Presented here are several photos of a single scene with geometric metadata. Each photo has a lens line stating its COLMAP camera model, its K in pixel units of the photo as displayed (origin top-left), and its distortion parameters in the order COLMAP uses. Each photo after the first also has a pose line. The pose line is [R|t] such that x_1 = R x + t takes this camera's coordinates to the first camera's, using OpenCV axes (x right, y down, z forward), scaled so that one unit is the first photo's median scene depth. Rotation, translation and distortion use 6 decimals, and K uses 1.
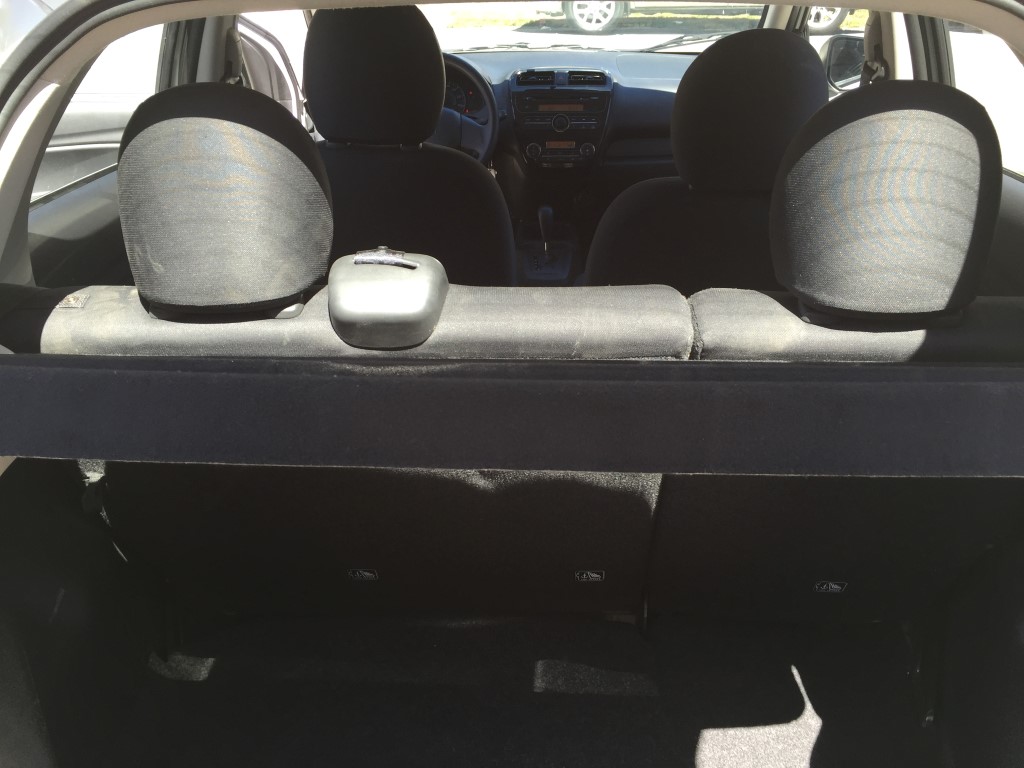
lens RADIAL K [[877.5, 0, 512.8], [0, 877.5, 384.7], [0, 0, 1]] dist [0.075553, -0.111189]
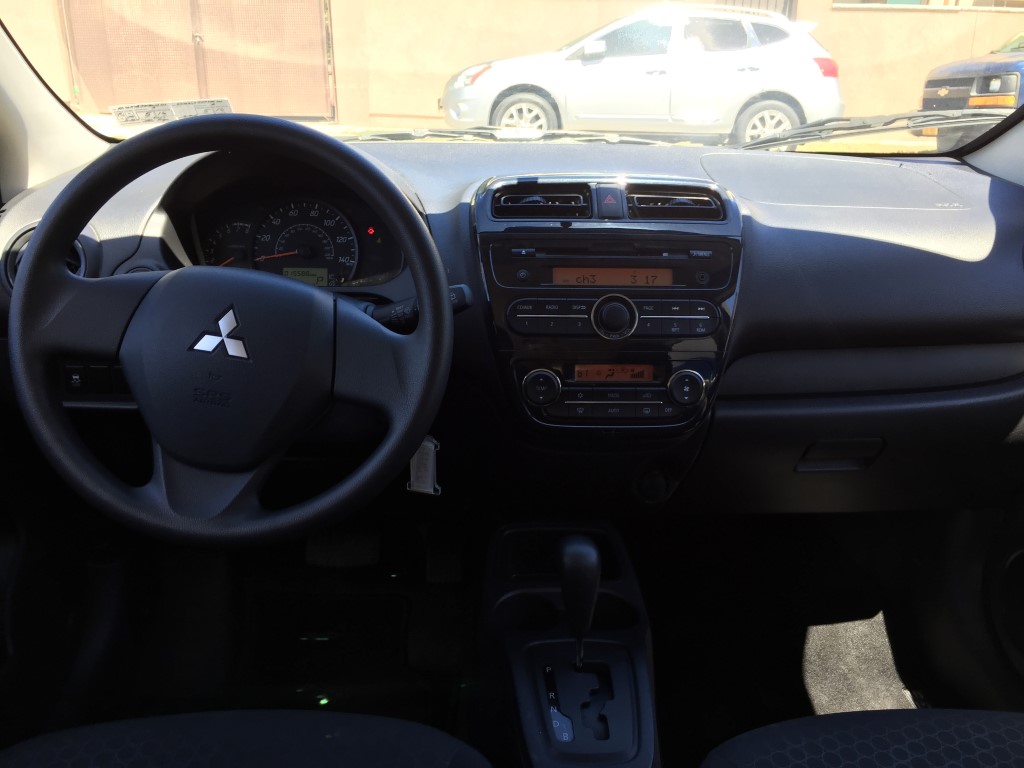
lens RADIAL K [[916.0, 0, 511.6], [0, 916.0, 378.9], [0, 0, 1]] dist [0.029691, -0.012828]
pose [[0.995361, -0.000163, 0.096215, -0.024993], [0.014244, 0.989228, -0.145689, -0.214674], [-0.095155, 0.146384, 0.984641, 0.627949]]
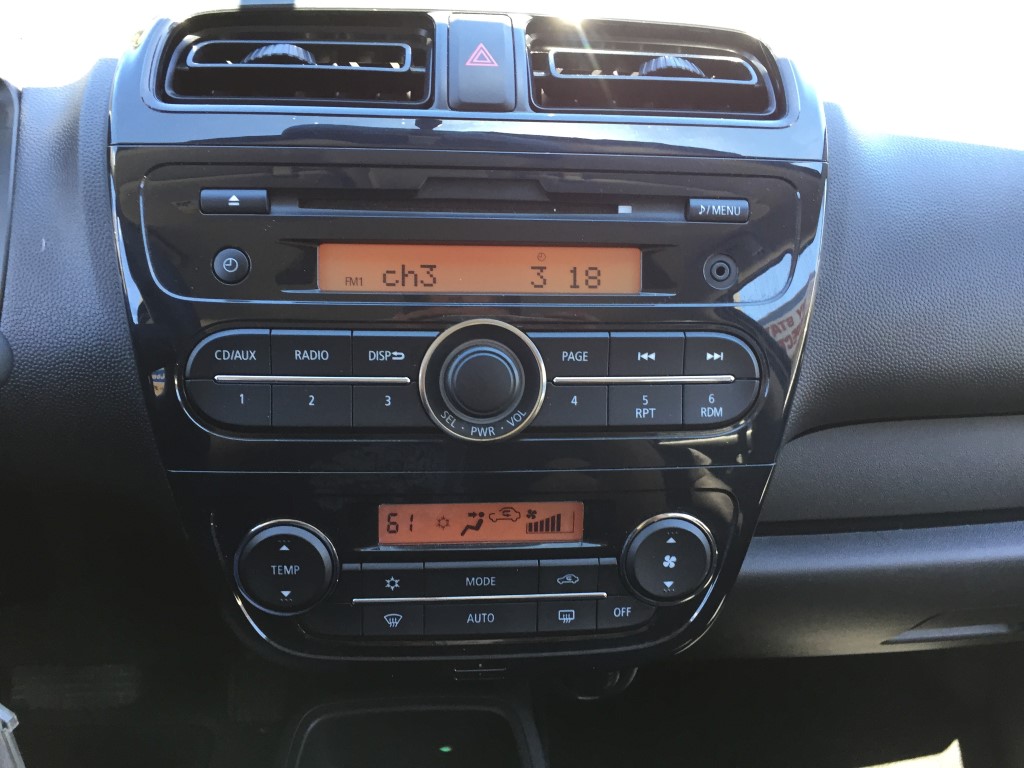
lens RADIAL K [[877.5, 0, 511.8], [0, 877.5, 378.5], [0, 0, 1]] dist [0.075553, -0.111189]
pose [[0.994014, -0.002126, 0.109235, 0.043609], [0.005352, 0.999558, -0.029251, -0.291225], [-0.109125, 0.029660, 0.993585, 0.858617]]
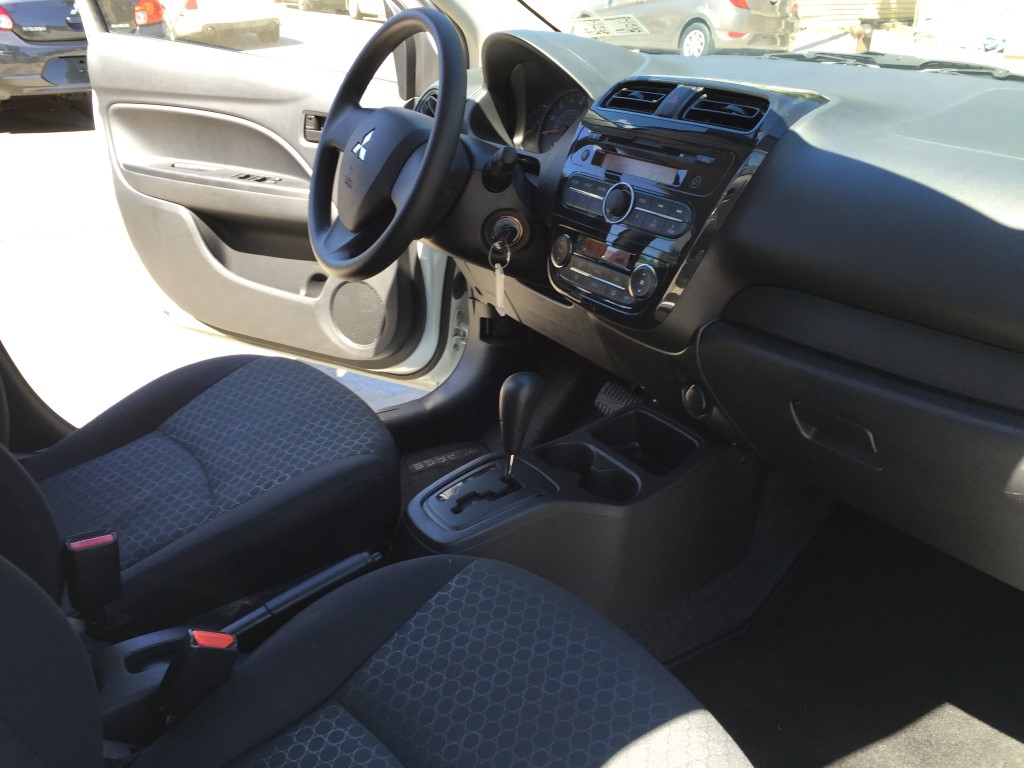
lens RADIAL K [[877.5, 0, 513.0], [0, 877.5, 387.3], [0, 0, 1]] dist [0.075553, -0.111189]
pose [[0.565071, 0.352378, -0.746006, 0.359216], [-0.414869, 0.902930, 0.112254, -0.243633], [0.713147, 0.246063, 0.656410, 0.714371]]
